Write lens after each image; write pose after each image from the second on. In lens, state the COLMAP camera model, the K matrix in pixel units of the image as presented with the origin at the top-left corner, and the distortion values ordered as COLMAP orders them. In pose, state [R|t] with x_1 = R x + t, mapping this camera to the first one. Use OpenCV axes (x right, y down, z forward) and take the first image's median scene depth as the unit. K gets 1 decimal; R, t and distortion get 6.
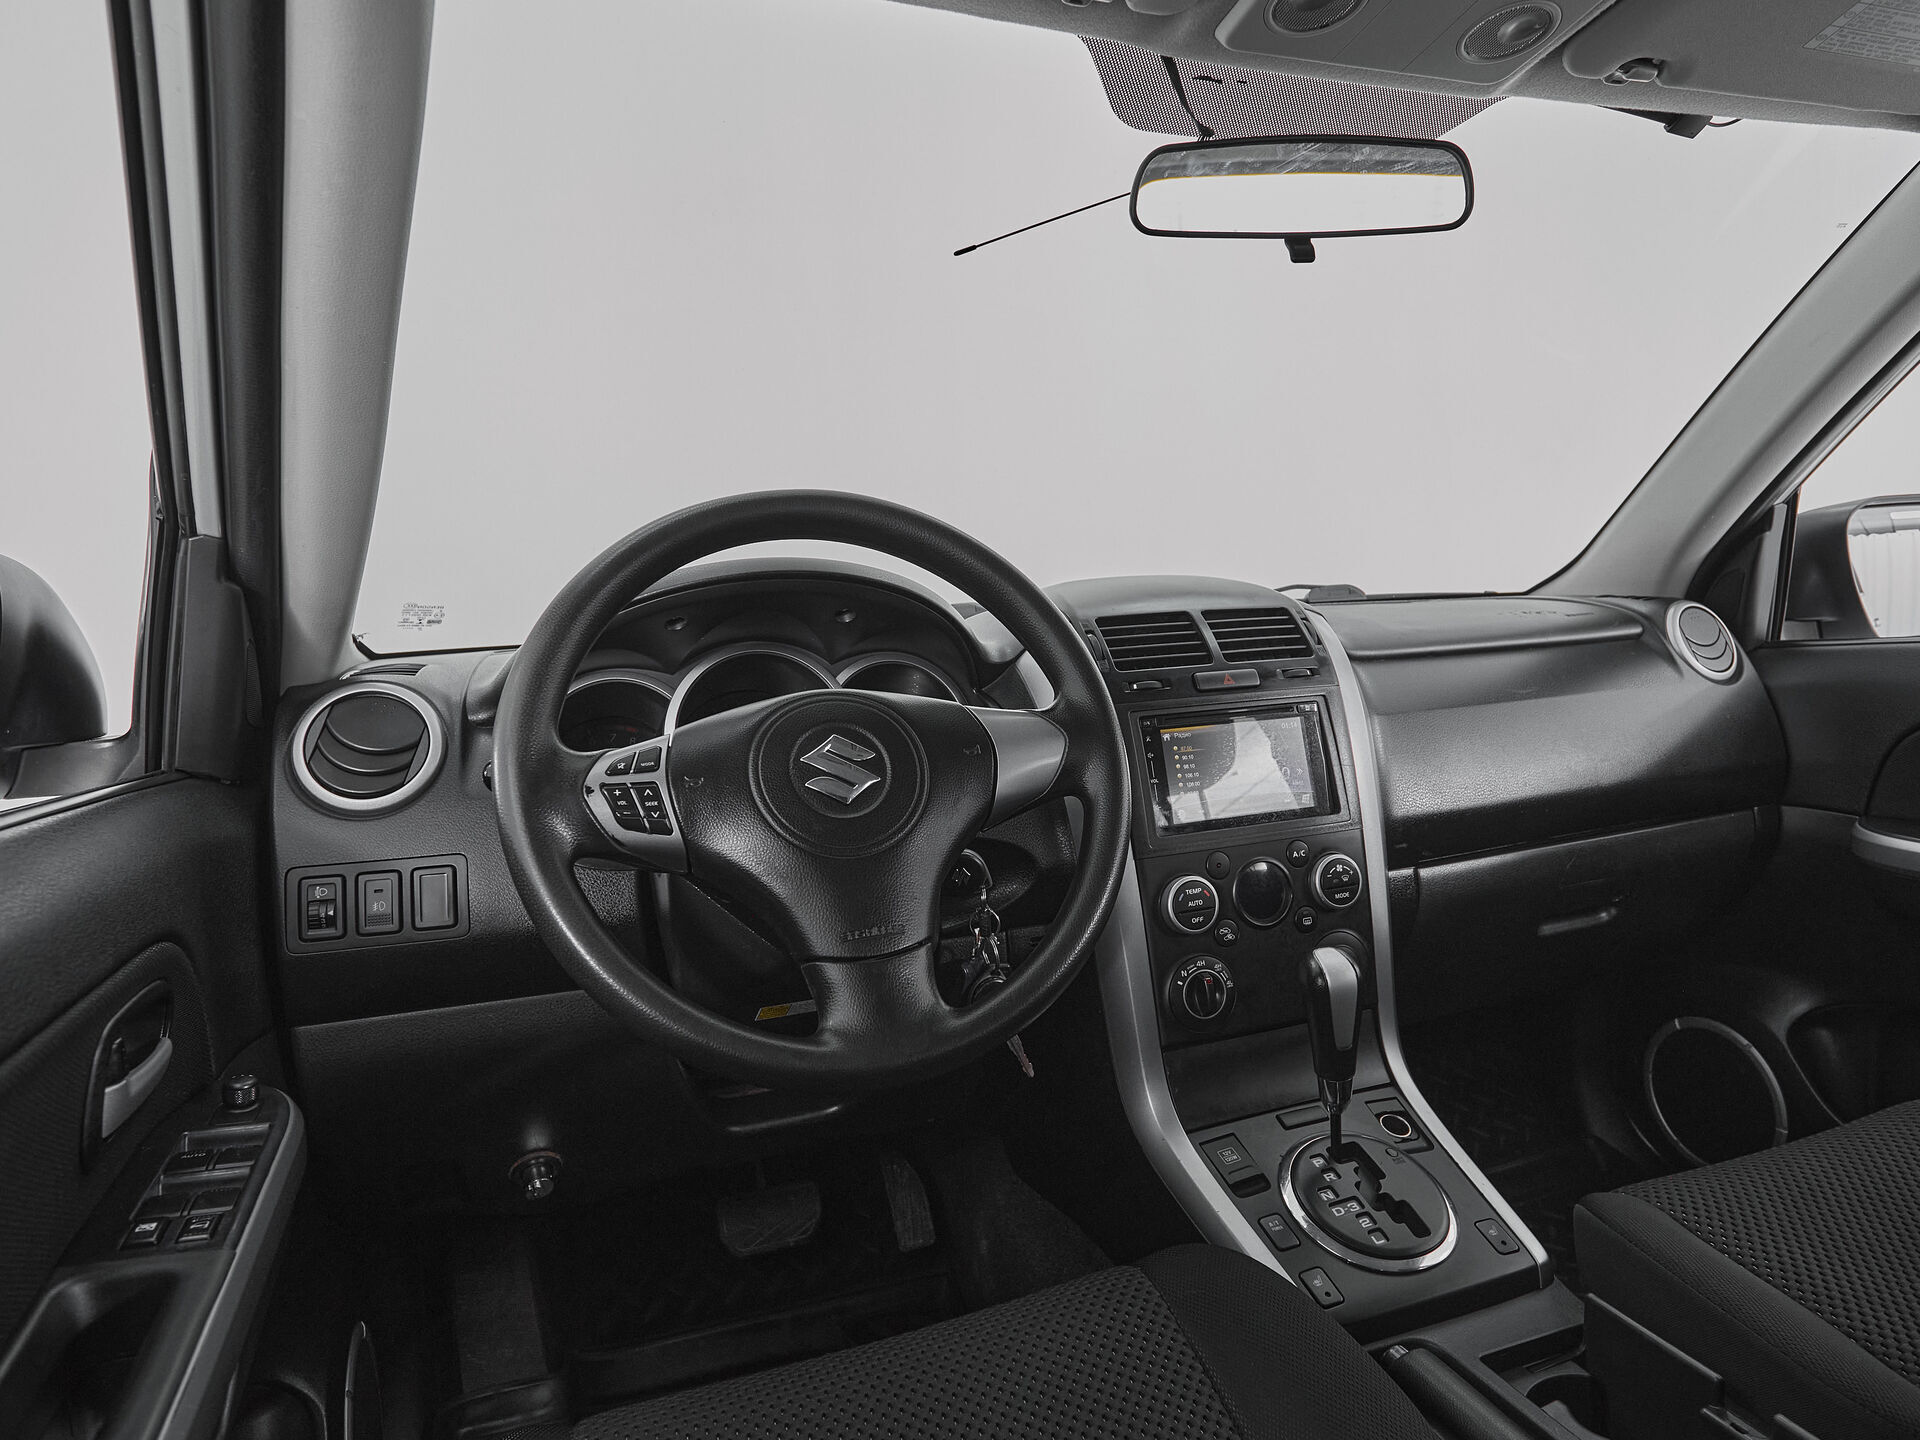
lens RADIAL K [[1154.7, 0, 987.4], [0, 1154.7, 754.2], [0, 0, 1]] dist [-0.000026, -0.000536]
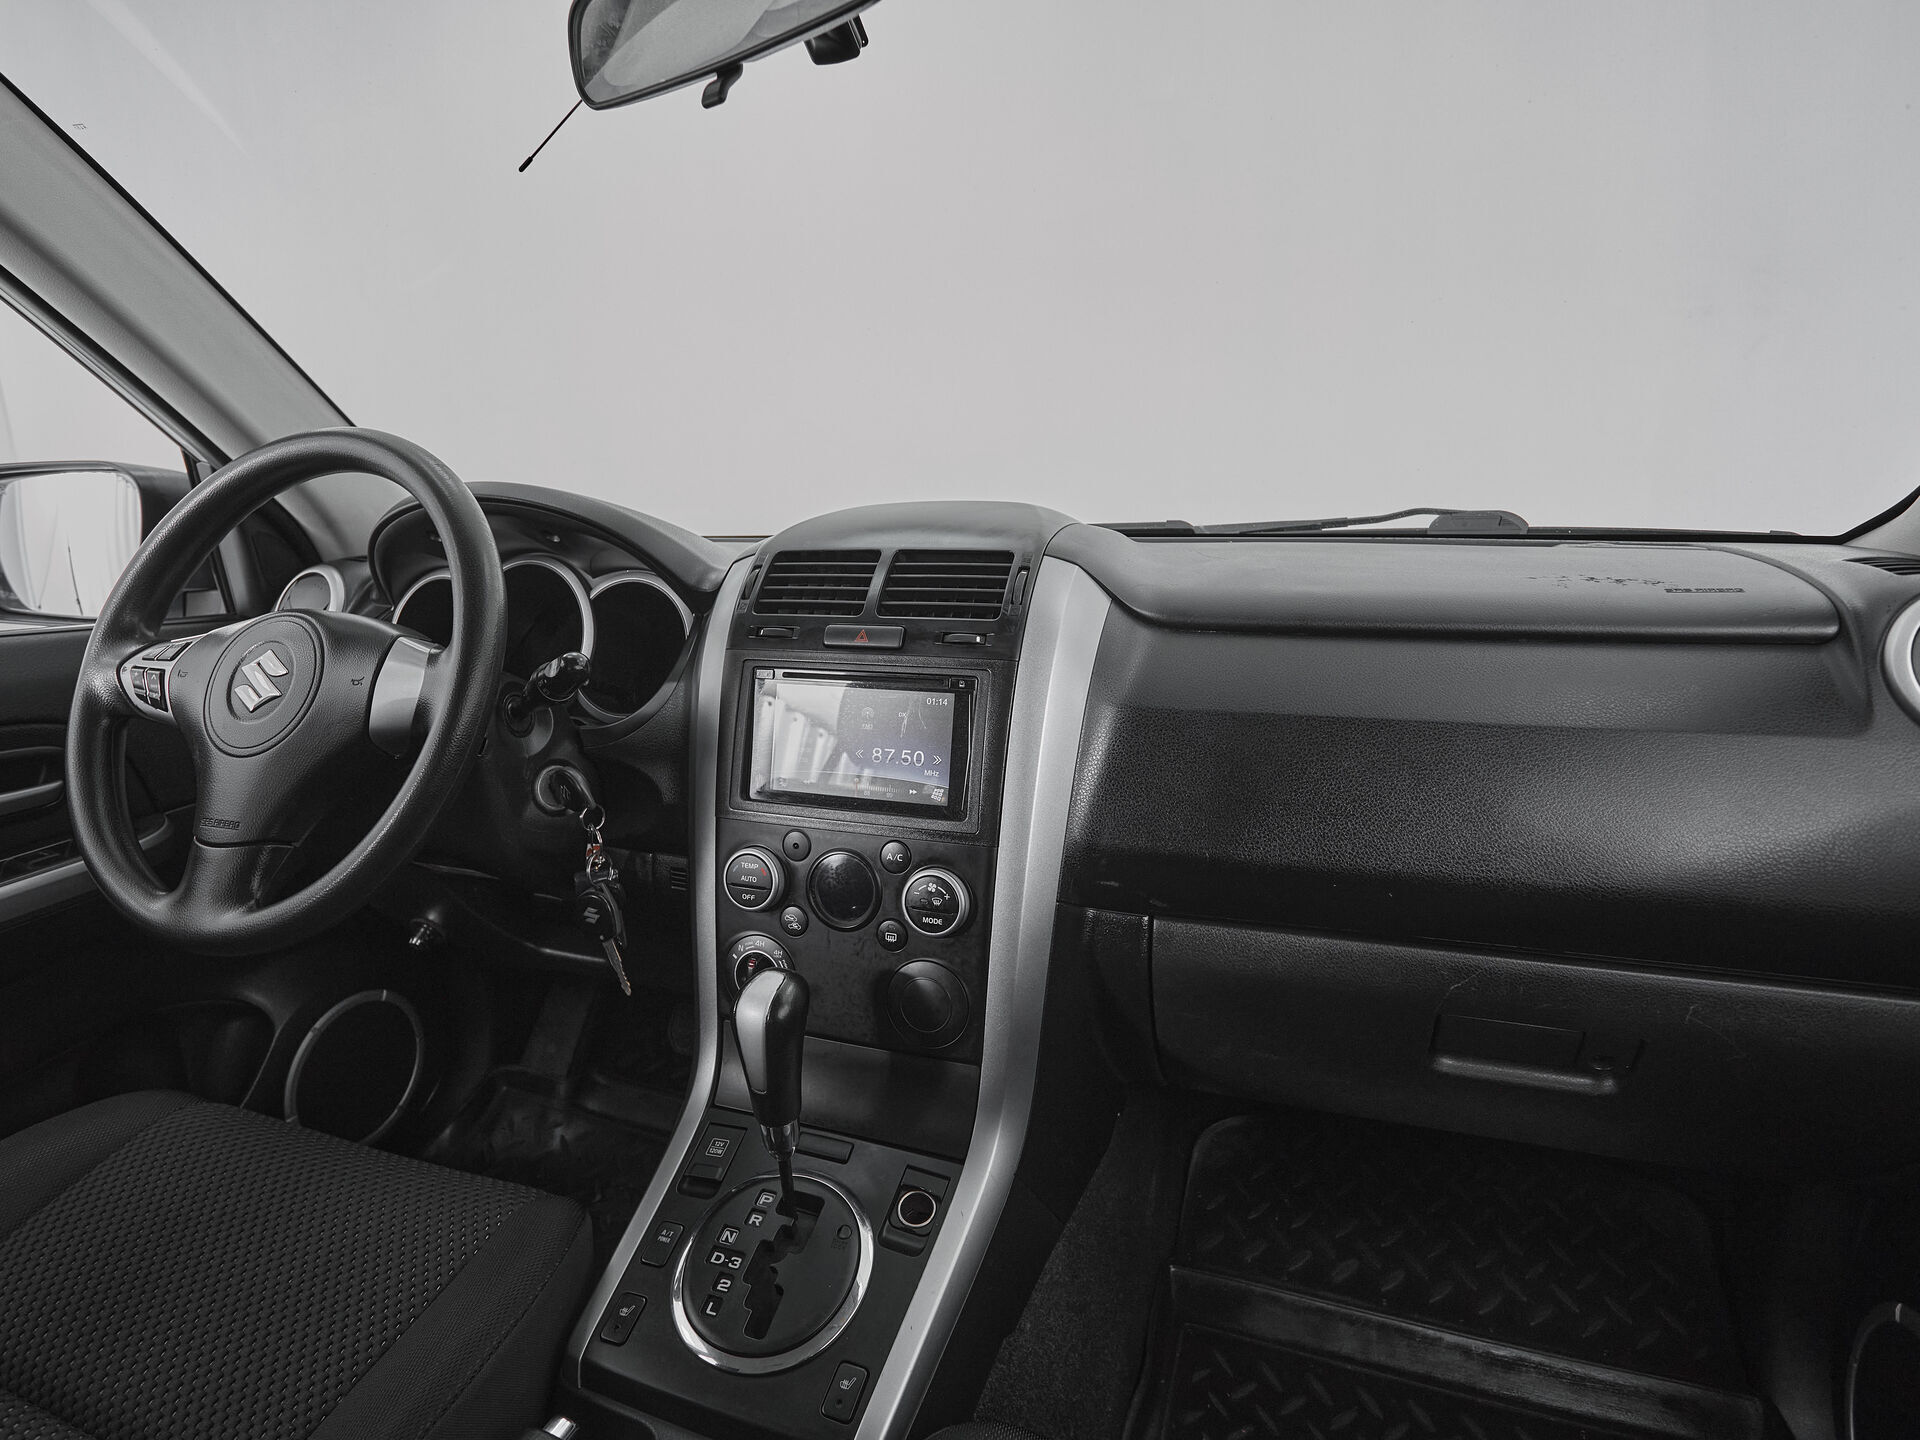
lens RADIAL K [[995.7, 0, 942.7], [0, 995.7, 732.7], [0, 0, 1]] dist [-0.003333, -0.002389]
pose [[0.752736, 0.184754, -0.631866, 0.733016], [-0.104754, 0.981198, 0.162103, -0.120988], [0.649935, -0.055831, 0.757936, 0.488079]]
